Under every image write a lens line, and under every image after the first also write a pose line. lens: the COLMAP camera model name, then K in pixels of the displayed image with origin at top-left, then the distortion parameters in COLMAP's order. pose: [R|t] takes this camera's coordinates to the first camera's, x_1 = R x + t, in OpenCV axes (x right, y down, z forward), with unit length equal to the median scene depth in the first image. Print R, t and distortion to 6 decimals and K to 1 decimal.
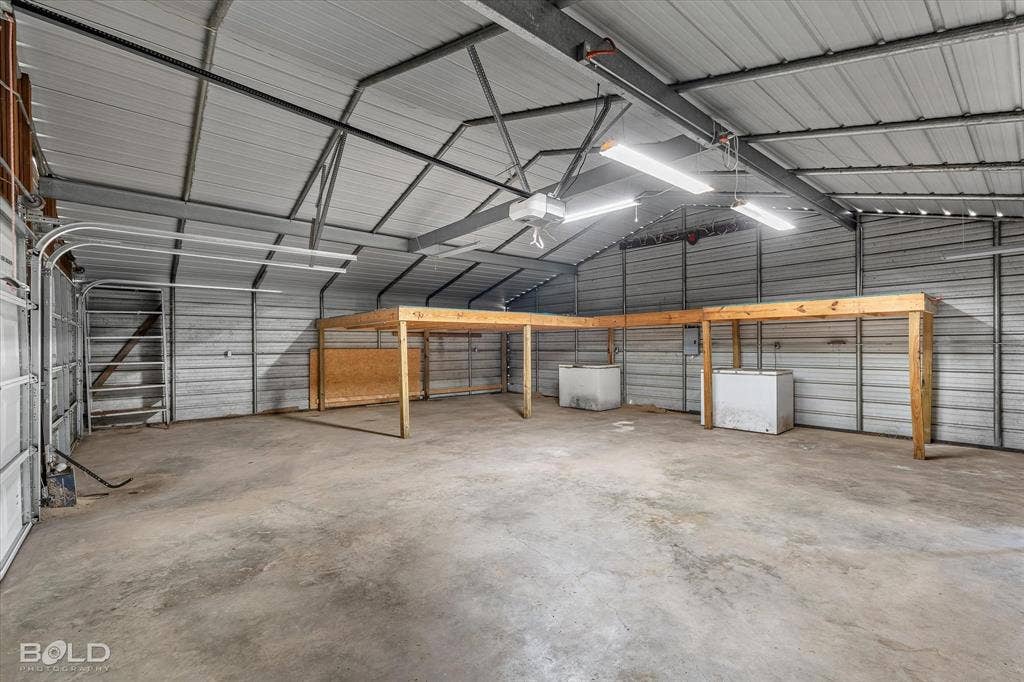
lens RADIAL K [[445.1, 0, 508.7], [0, 445.1, 345.8], [0, 0, 1]] dist [-0.002391, 0.001939]
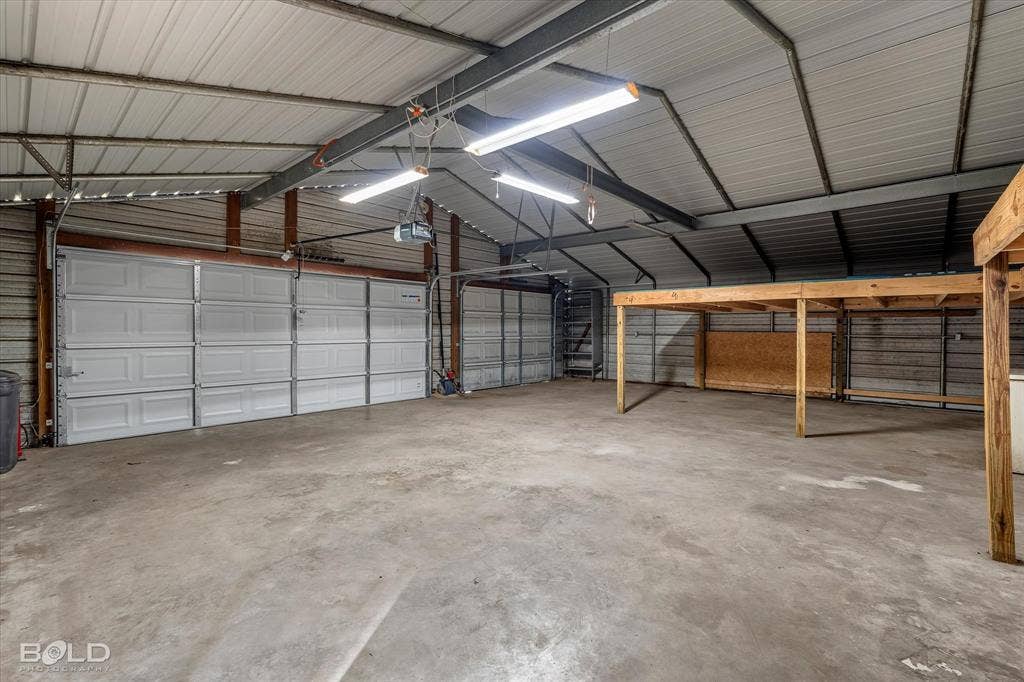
lens RADIAL K [[445.1, 0, 518.9], [0, 445.1, 333.6], [0, 0, 1]] dist [-0.002391, 0.001939]
pose [[0.150726, 0.016649, -0.988435, 1.165848], [-0.003893, 0.999860, 0.016248, -0.007583], [0.988568, 0.001399, 0.150770, 0.852055]]
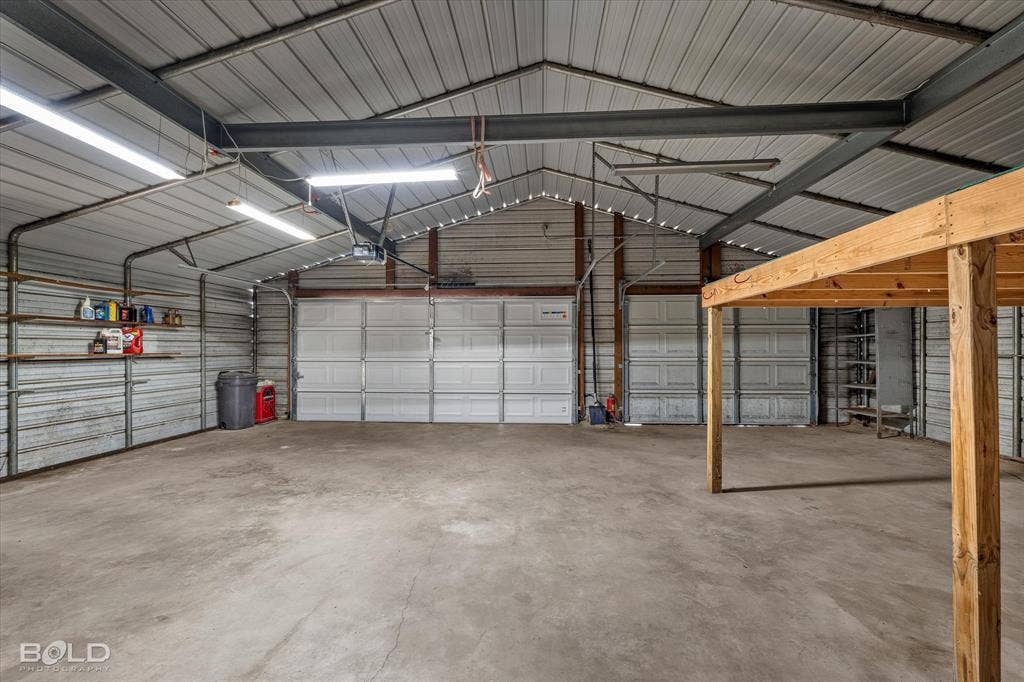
lens RADIAL K [[445.1, 0, 519.7], [0, 445.1, 345.1], [0, 0, 1]] dist [-0.002391, 0.001939]
pose [[-0.678308, 0.002606, -0.734773, 0.610667], [0.005415, 0.999984, -0.001452, -0.003867], [0.734758, -0.004963, -0.678311, 1.783382]]
